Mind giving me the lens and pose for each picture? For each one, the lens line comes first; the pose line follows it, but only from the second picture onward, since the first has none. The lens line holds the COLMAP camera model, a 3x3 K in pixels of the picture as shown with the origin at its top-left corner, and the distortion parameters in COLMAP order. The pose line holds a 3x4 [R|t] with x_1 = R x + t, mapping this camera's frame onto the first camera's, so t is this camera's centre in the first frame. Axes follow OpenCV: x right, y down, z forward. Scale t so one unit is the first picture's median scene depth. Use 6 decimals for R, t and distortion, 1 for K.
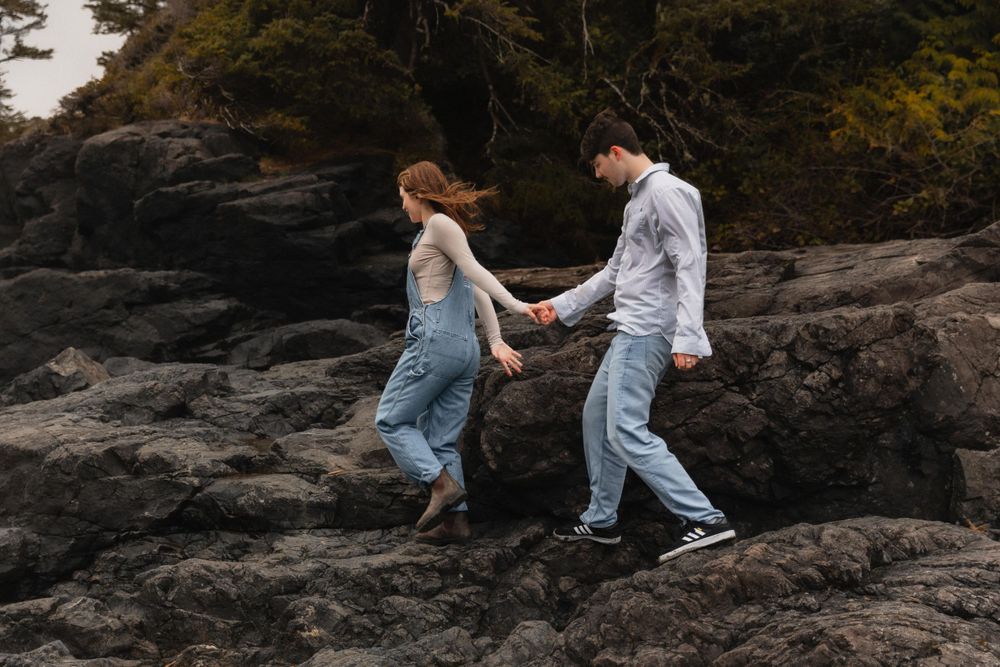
lens RADIAL K [[1231.7, 0, 502.8], [0, 1231.7, 331.0], [0, 0, 1]] dist [0.004829, 0.000000]
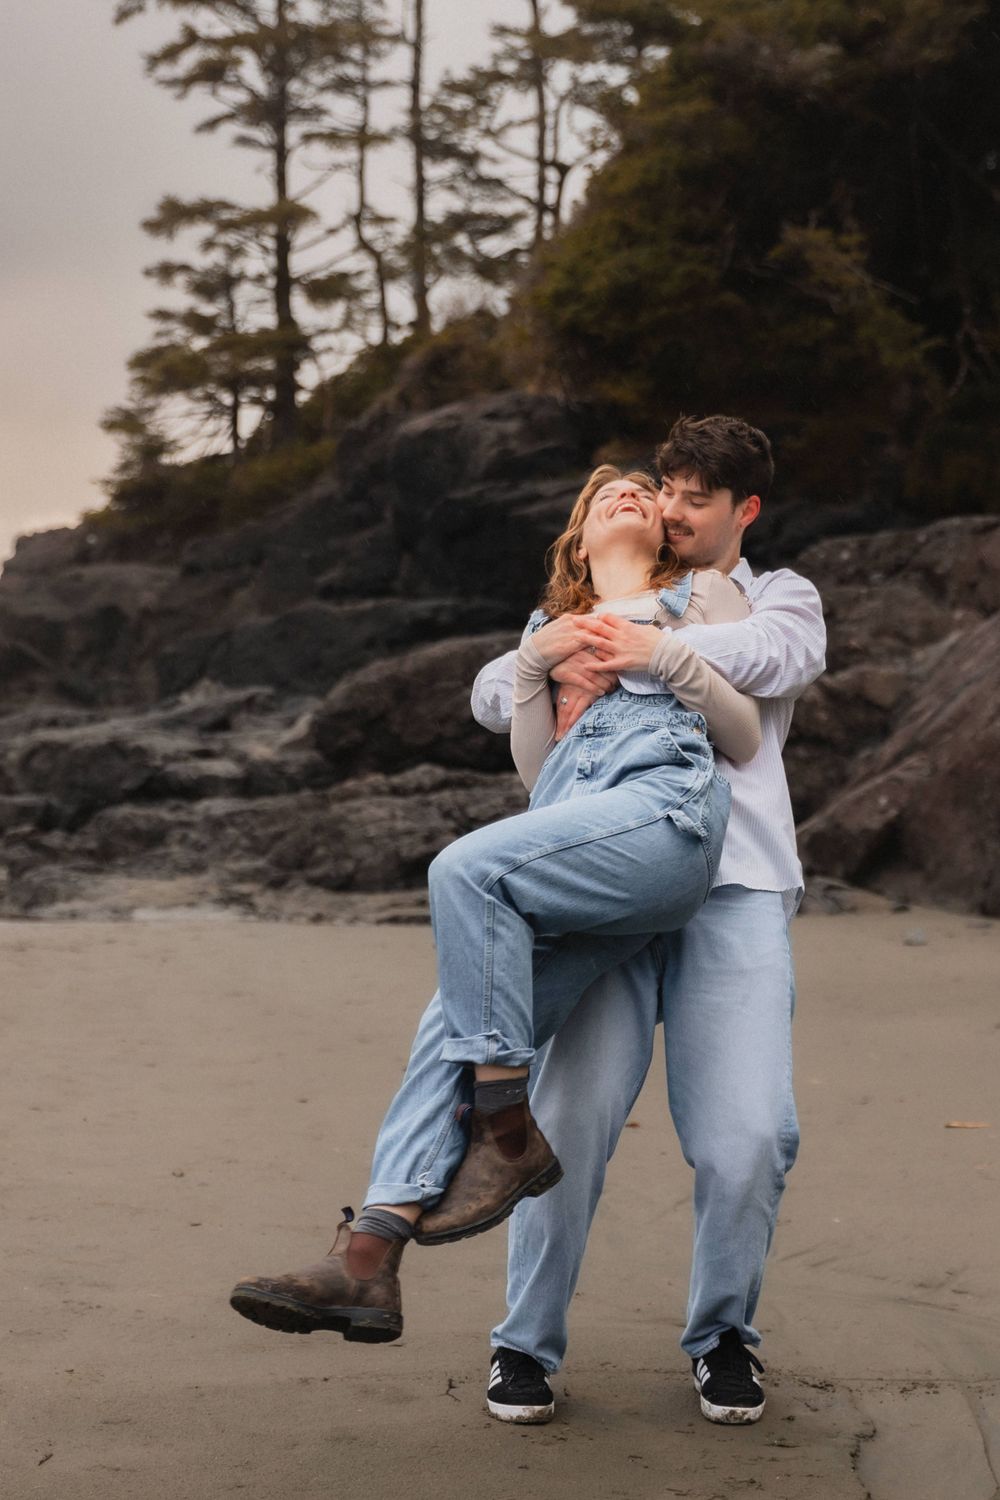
lens RADIAL K [[2417.6, 0, 498.5], [0, 2417.6, 750.0], [0, 0, 1]] dist [-0.018512, 0.000000]
pose [[0.919183, 0.003030, -0.393819, 0.368259], [0.003739, 0.999858, 0.016419, 0.022208], [0.393813, -0.016564, 0.919041, -0.412571]]
